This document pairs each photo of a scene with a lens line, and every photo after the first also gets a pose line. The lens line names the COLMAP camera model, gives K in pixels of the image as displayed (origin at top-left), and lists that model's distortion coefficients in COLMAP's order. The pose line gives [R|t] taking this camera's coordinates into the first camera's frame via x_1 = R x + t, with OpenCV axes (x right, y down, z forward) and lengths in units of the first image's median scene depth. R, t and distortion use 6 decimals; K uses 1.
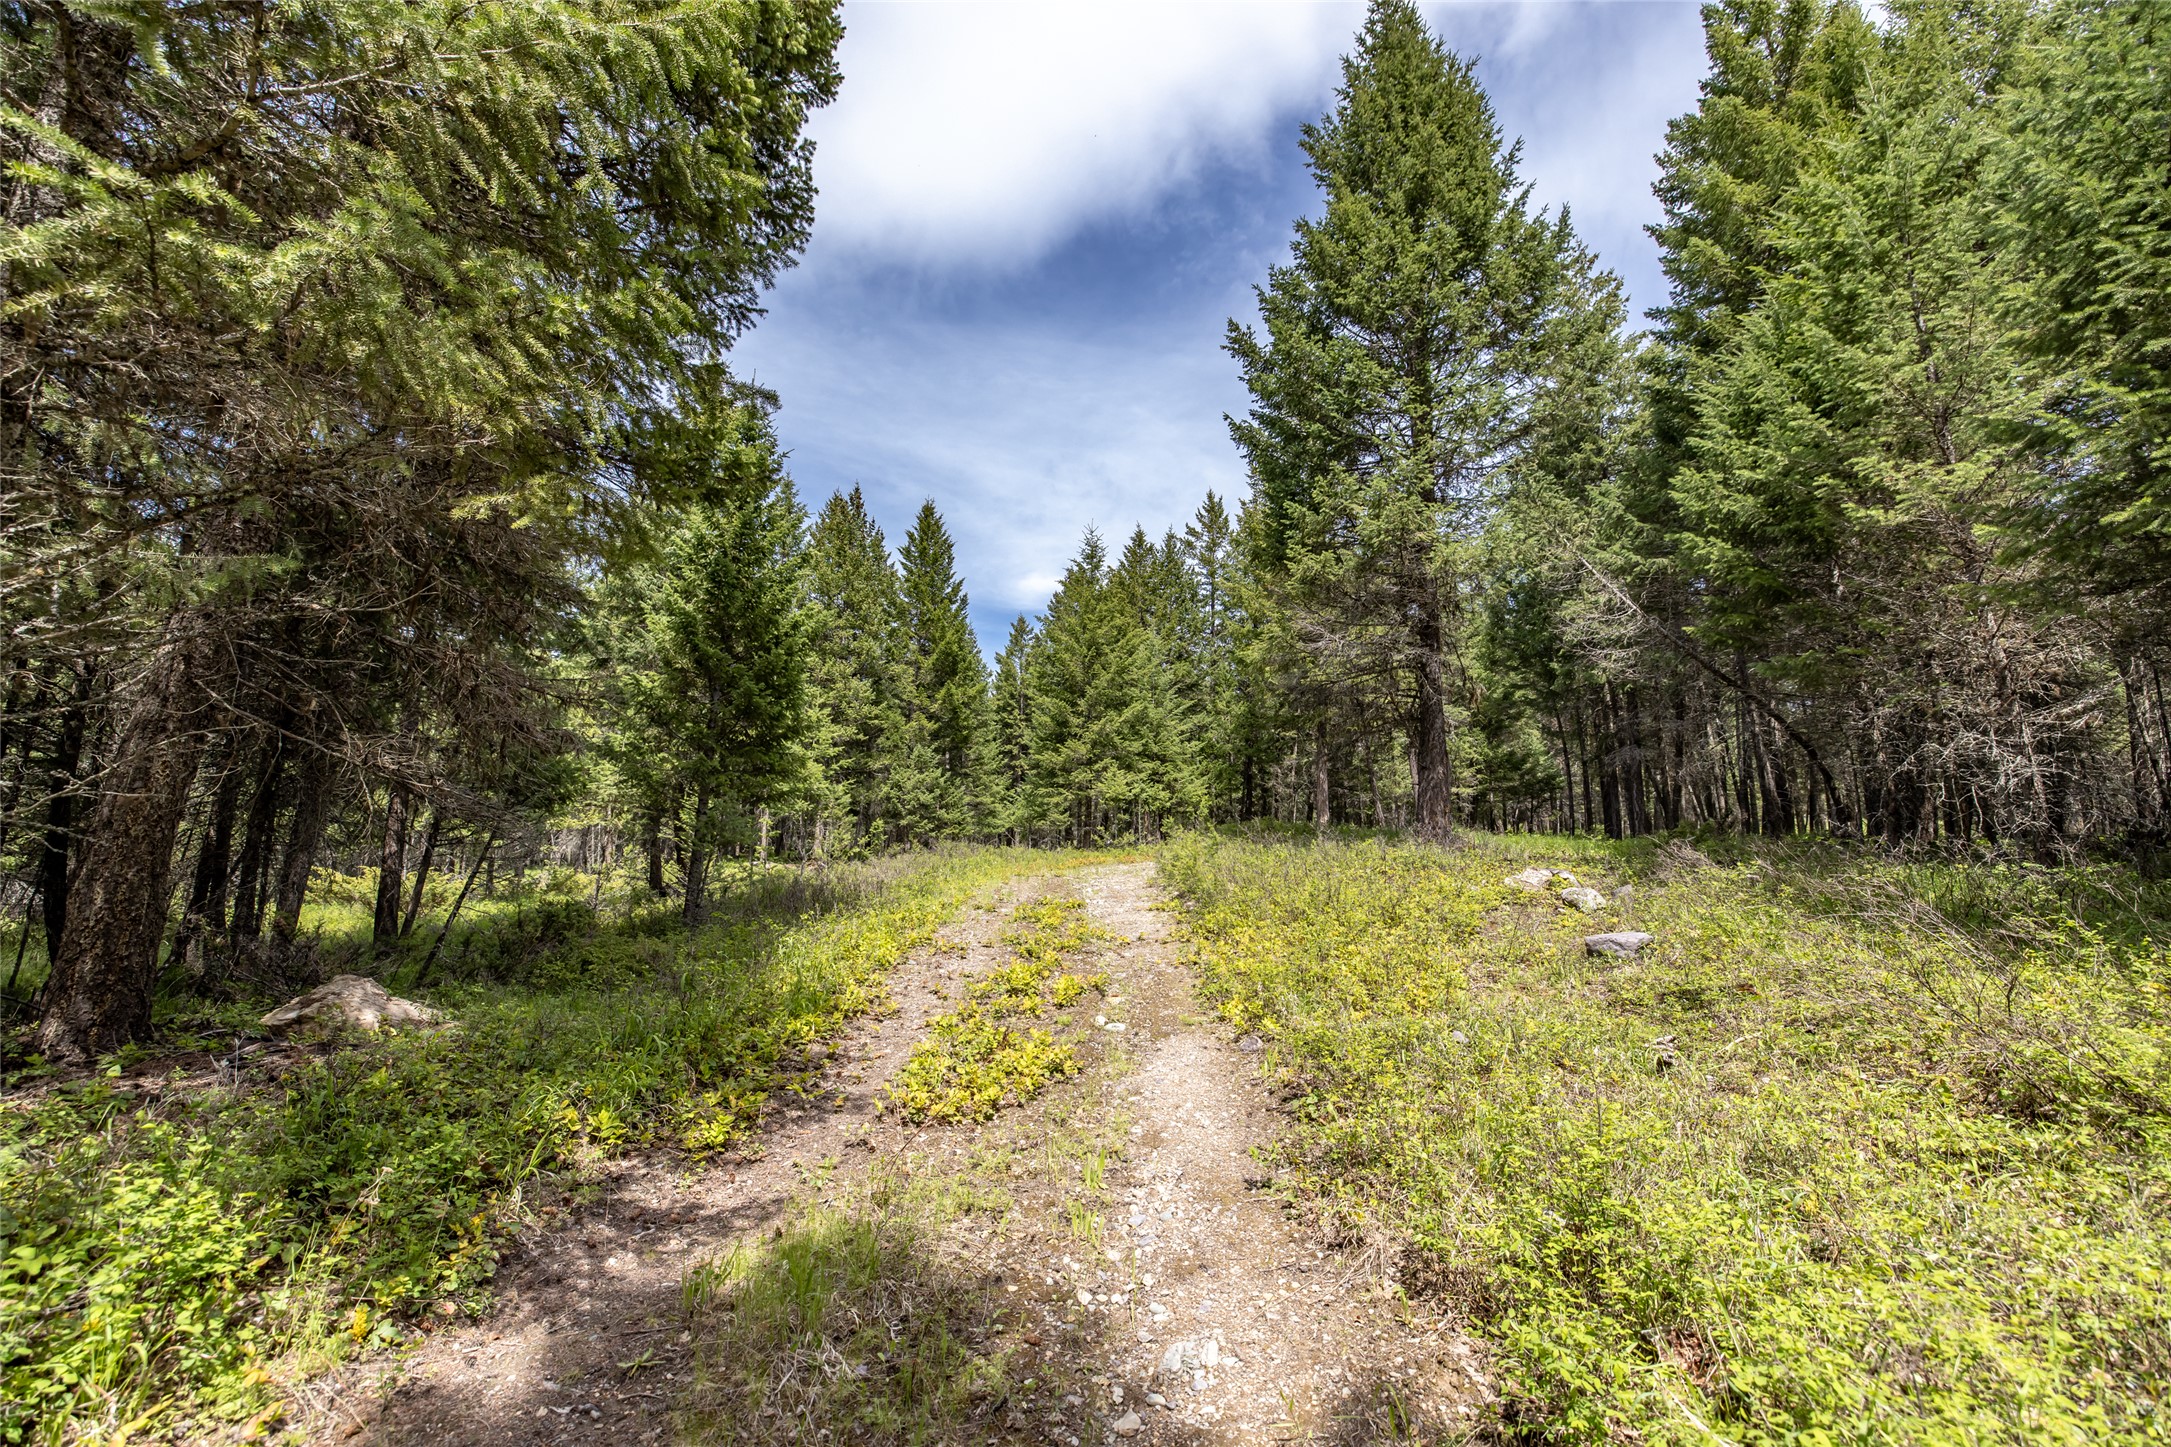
lens RADIAL K [[887.5, 0, 1088.2], [0, 887.5, 729.5], [0, 0, 1]] dist [-0.003184, -0.000040]
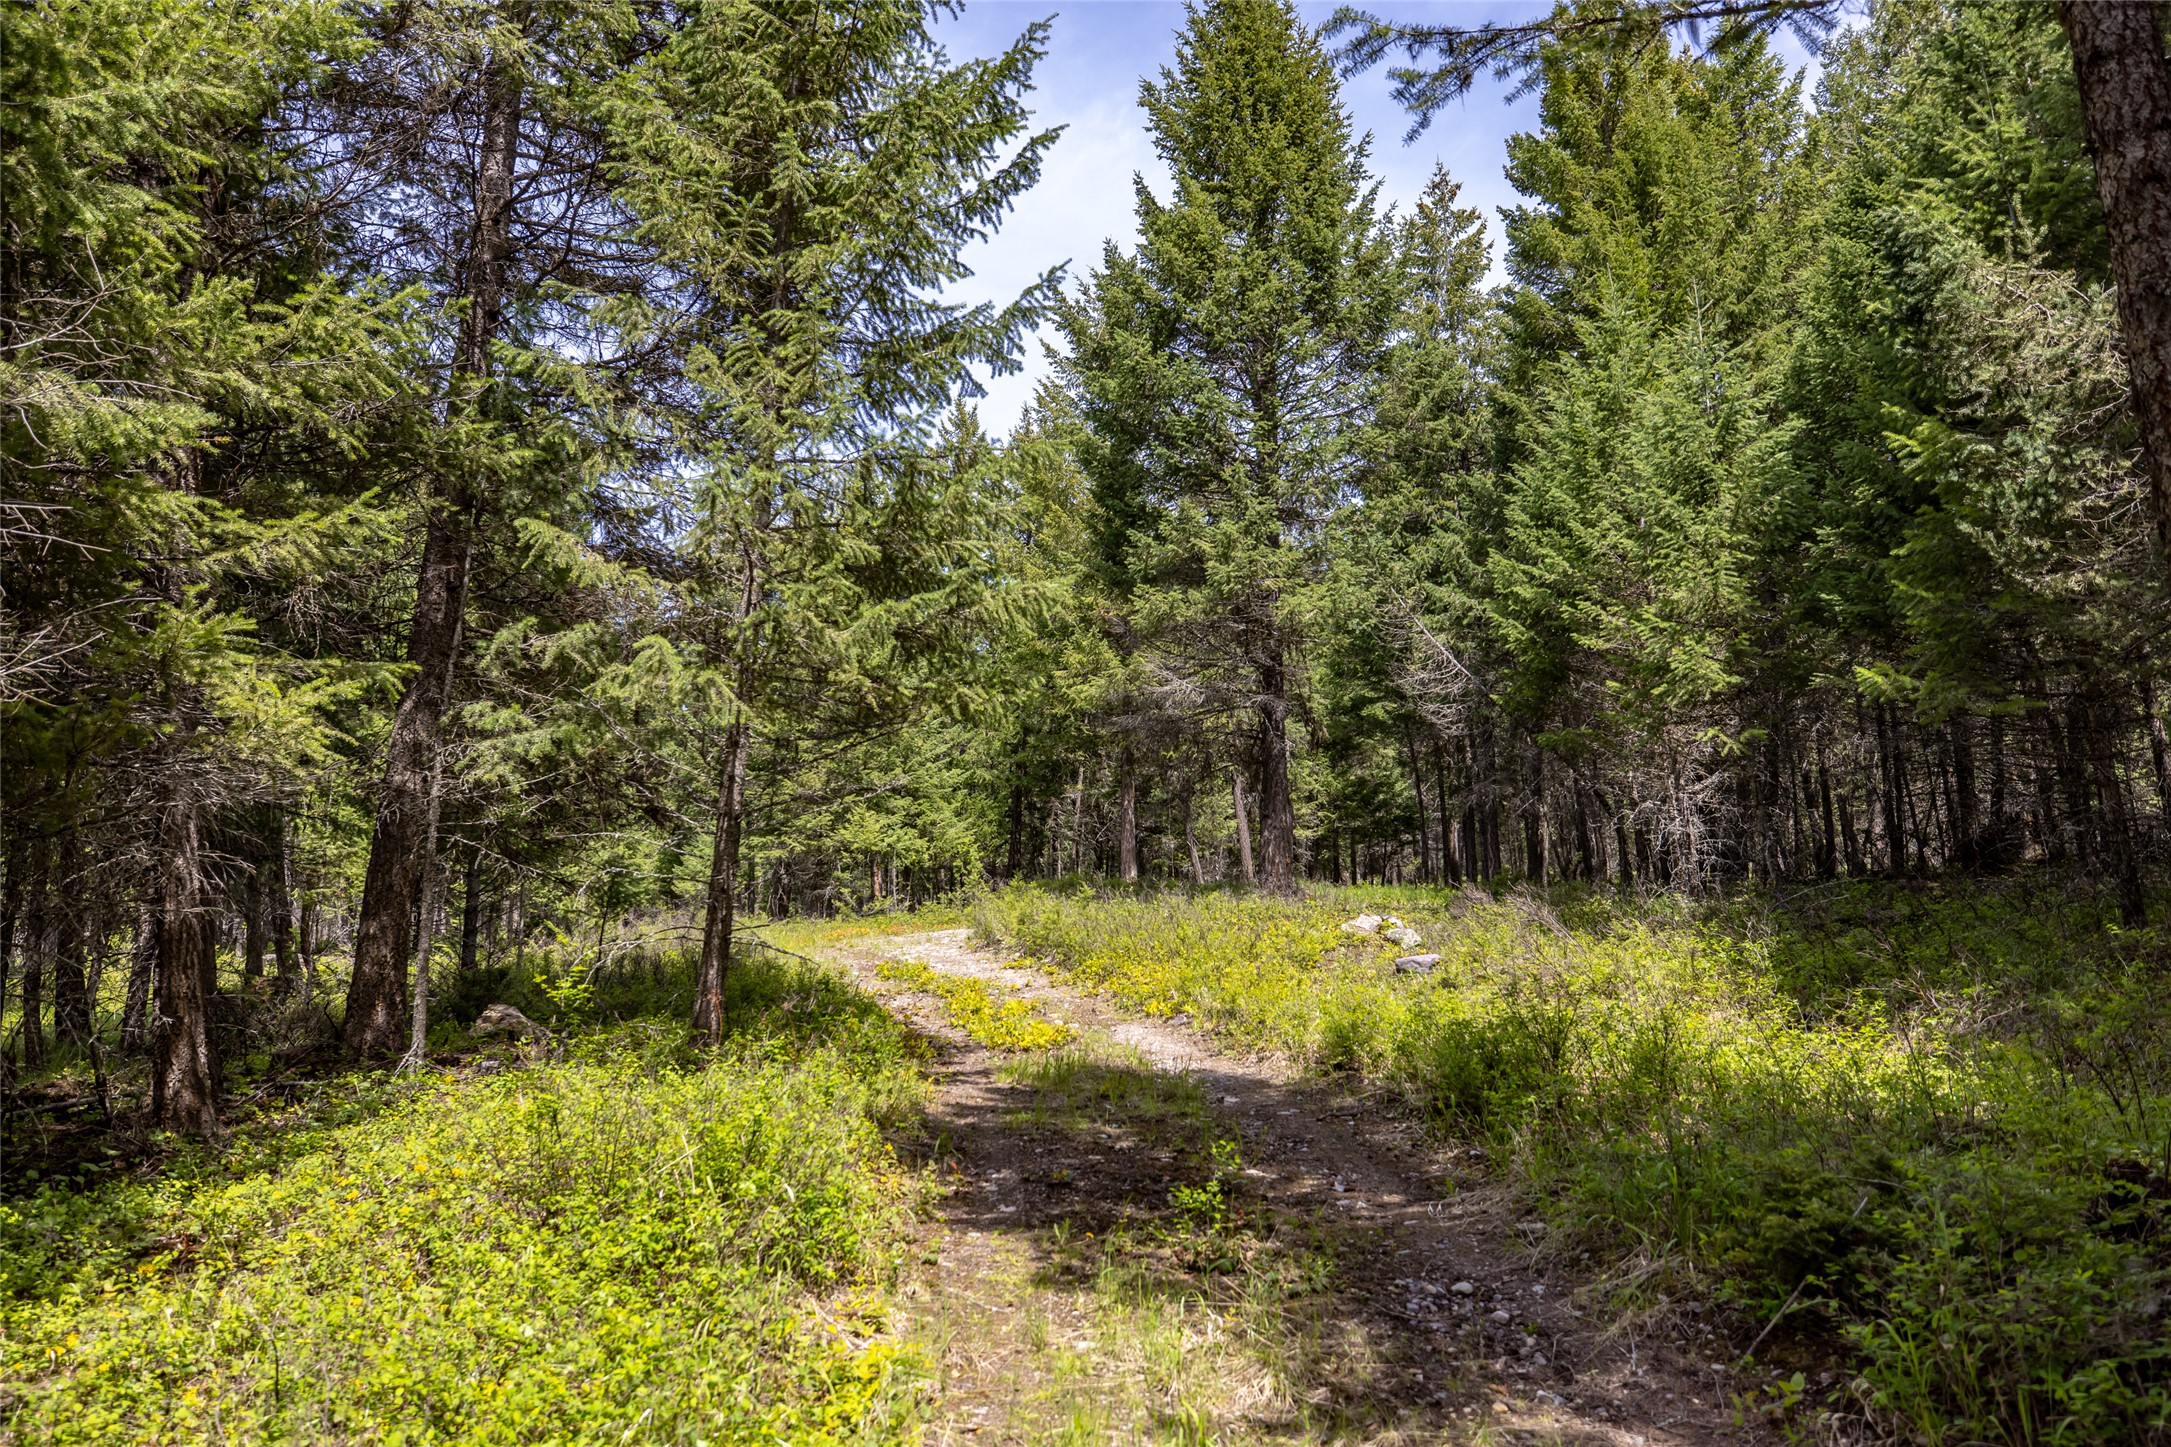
lens RADIAL K [[1624.8, 0, 1084.3], [0, 1624.8, 723.7], [0, 0, 1]] dist [0.002104, 0.000851]
pose [[0.963801, 0.007887, 0.266508, -0.192041], [-0.009357, 0.999947, 0.004247, -0.043284], [-0.266460, -0.006587, 0.963823, -0.436660]]
